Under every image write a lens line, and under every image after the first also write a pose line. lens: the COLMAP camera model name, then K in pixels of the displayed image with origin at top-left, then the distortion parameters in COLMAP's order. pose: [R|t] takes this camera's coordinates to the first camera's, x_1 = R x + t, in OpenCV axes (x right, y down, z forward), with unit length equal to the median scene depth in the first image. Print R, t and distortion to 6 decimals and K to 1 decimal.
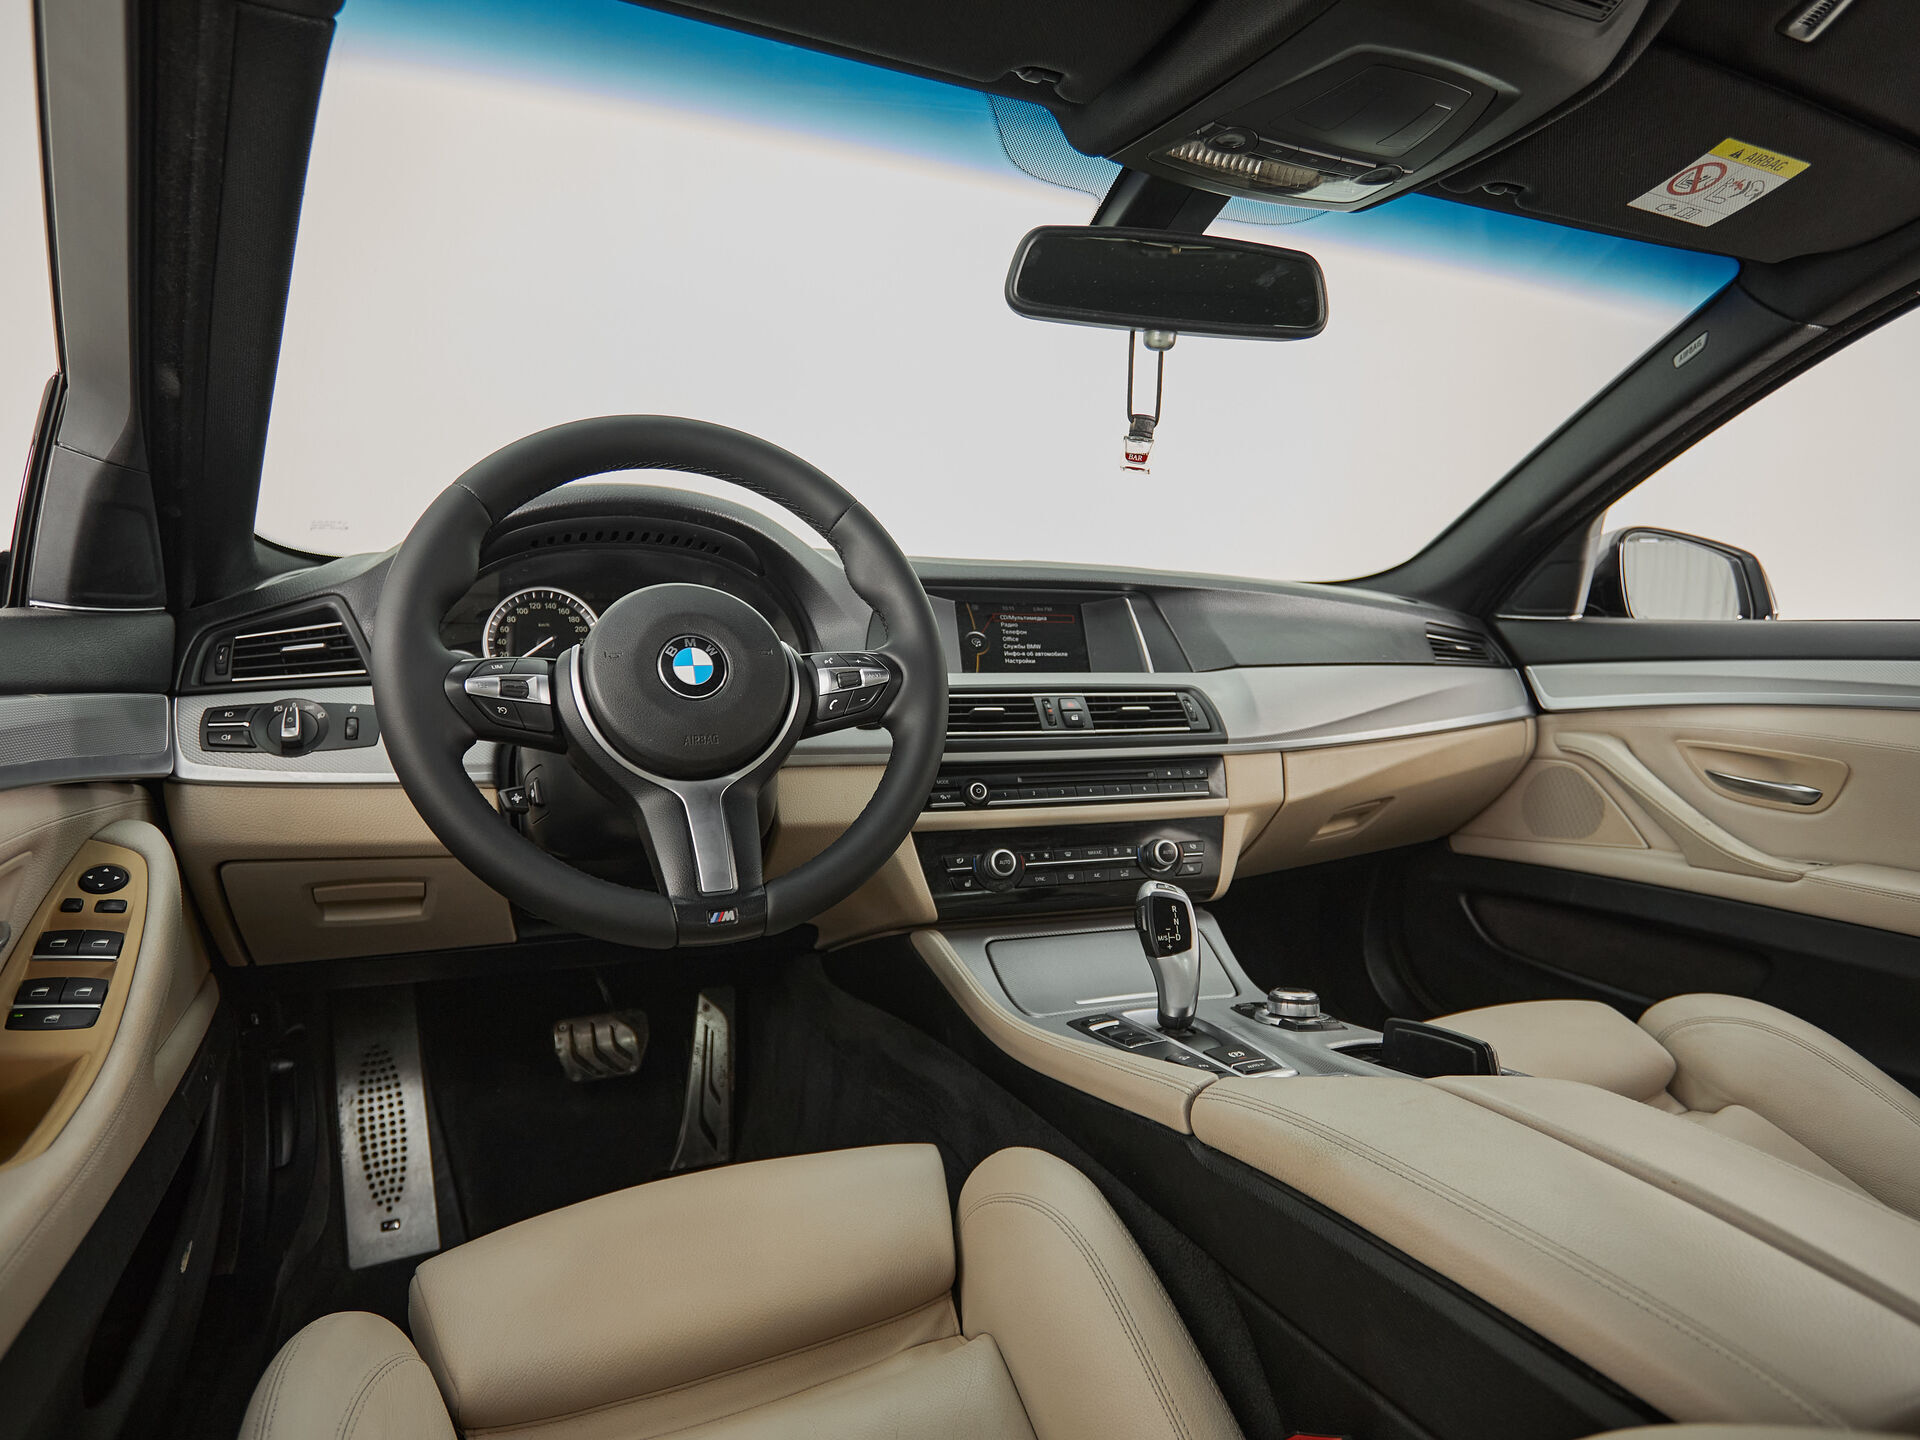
lens RADIAL K [[1093.3, 0, 977.4], [0, 1093.3, 756.9], [0, 0, 1]] dist [-0.005315, -0.000341]
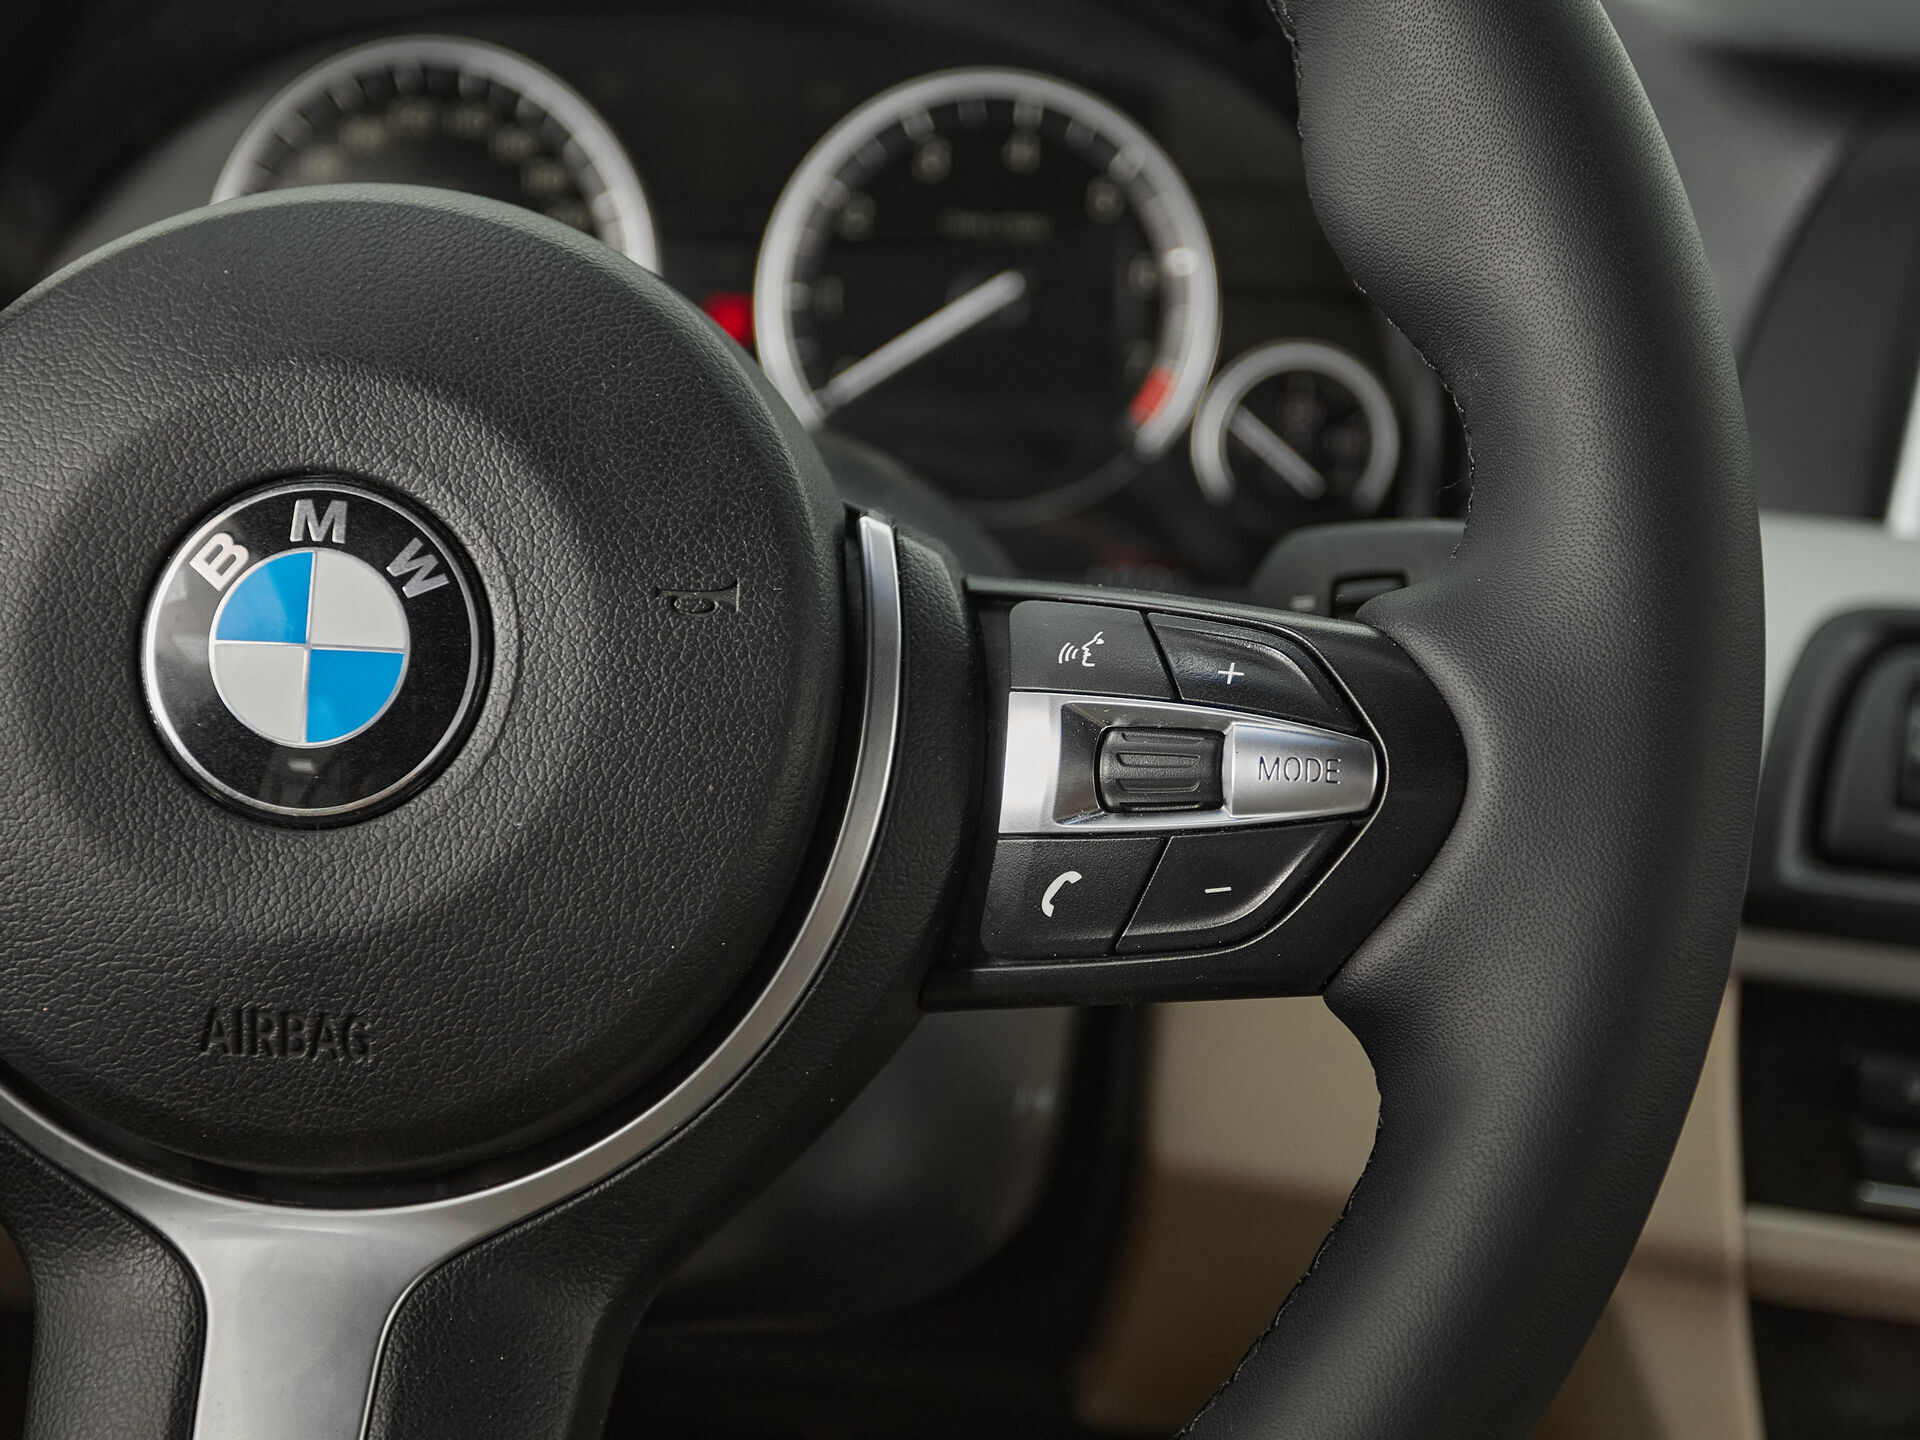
lens RADIAL K [[3041.9, 0, 962.5], [0, 3041.9, 722.5], [0, 0, 1]] dist [0.050934, 0.000000]
pose [[0.866614, 0.160829, -0.472349, 0.074495], [-0.100941, 0.983566, 0.149698, -0.120679], [0.488662, -0.082051, 0.868606, 0.430409]]
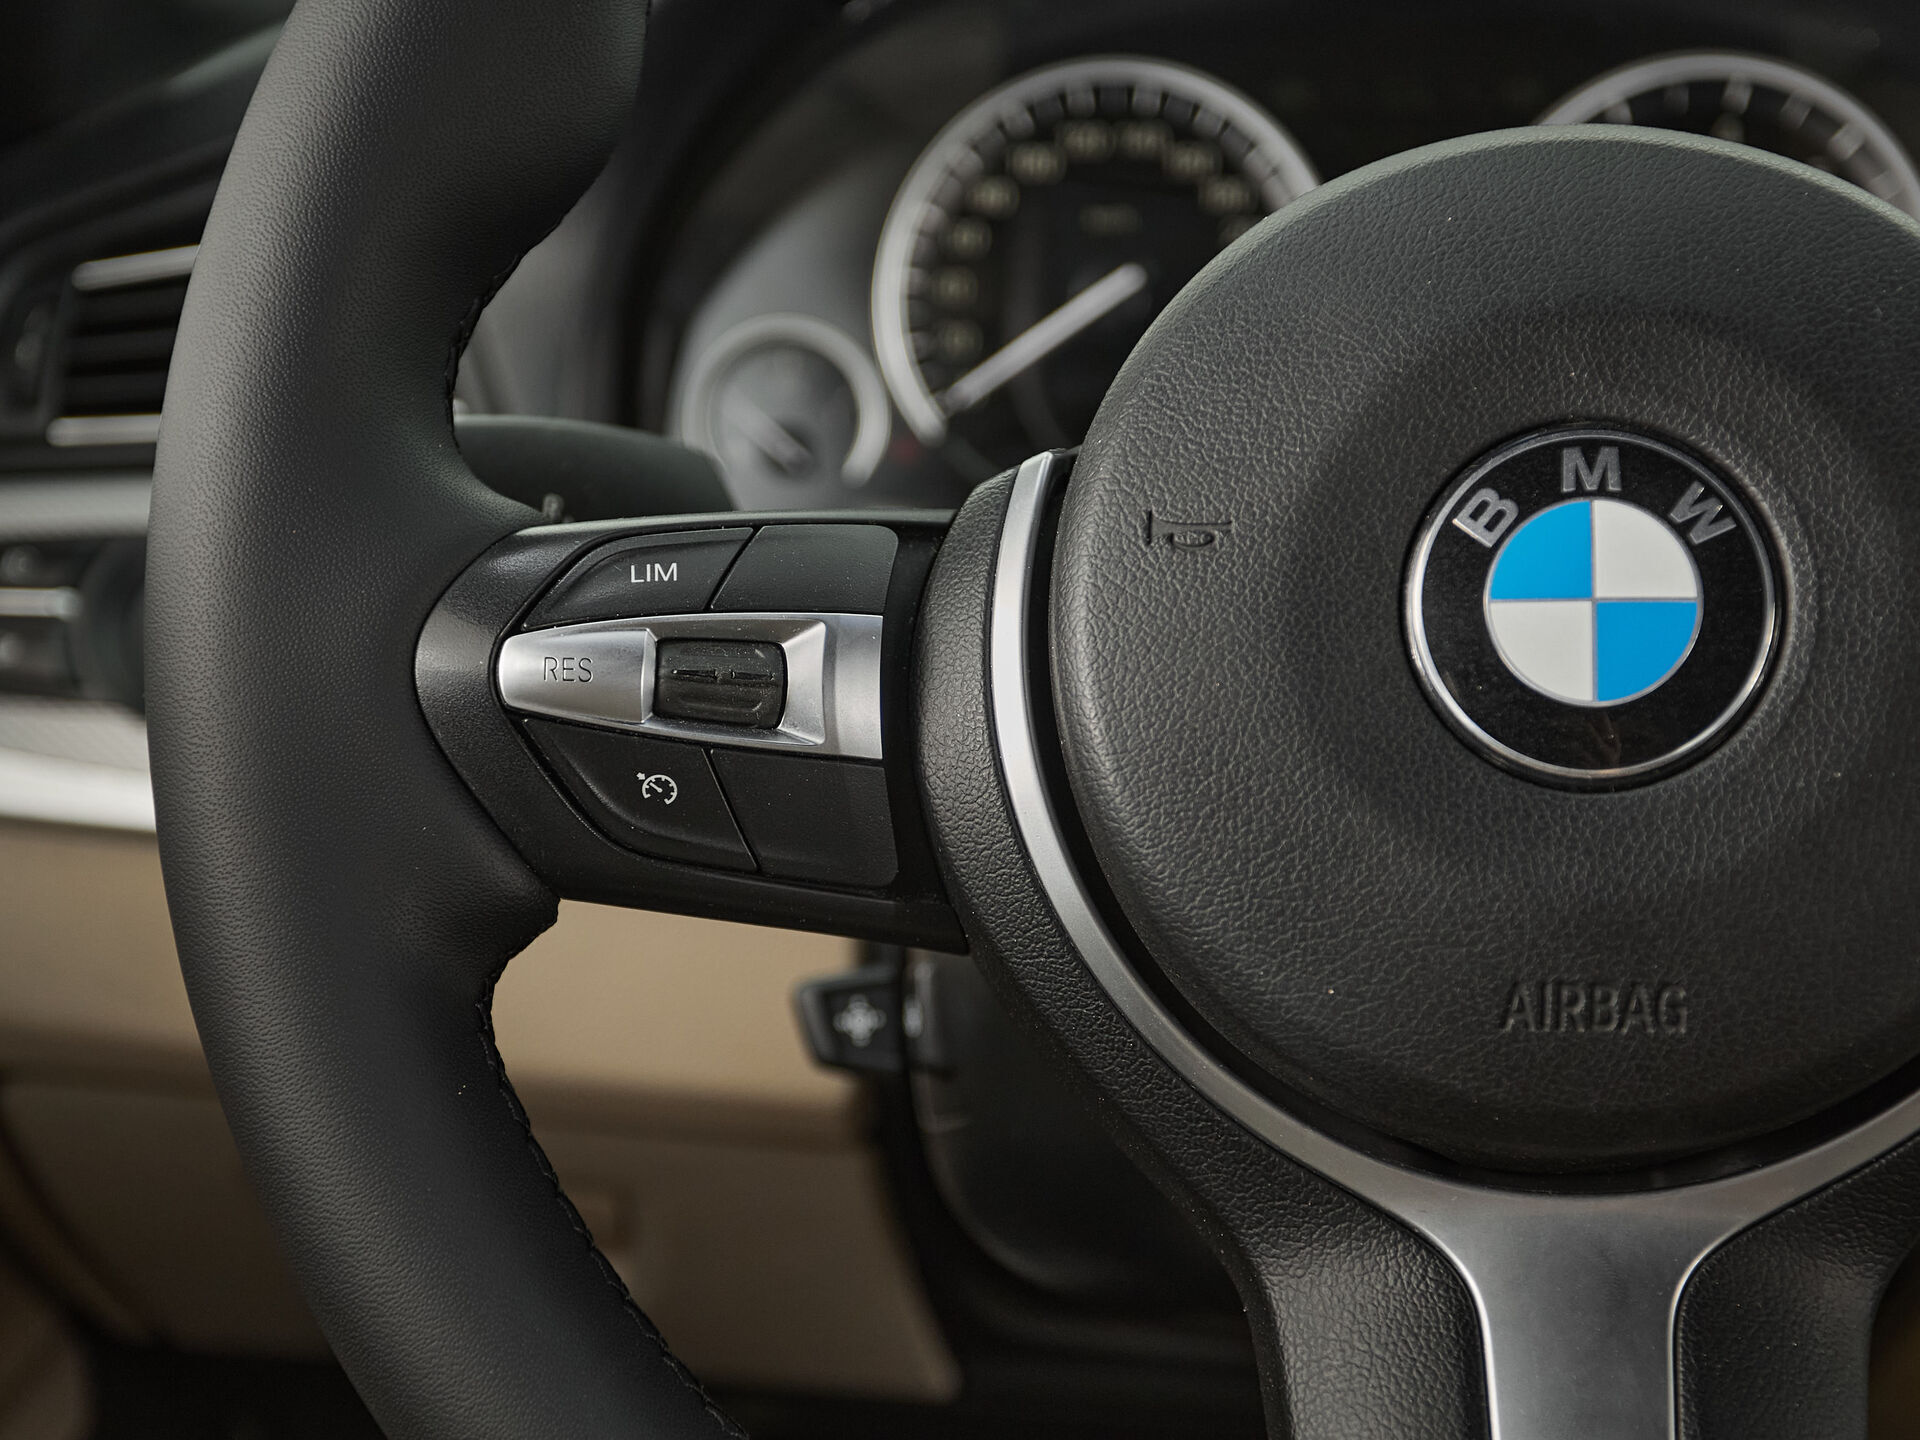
lens RADIAL K [[3041.9, 0, 882.9], [0, 3041.9, 813.6], [0, 0, 1]] dist [0.050934, 0.000000]
pose [[0.857538, 0.119025, -0.500462, -0.073289], [-0.051482, 0.987837, 0.146722, -0.086793], [0.511839, -0.100055, 0.853235, 0.362648]]
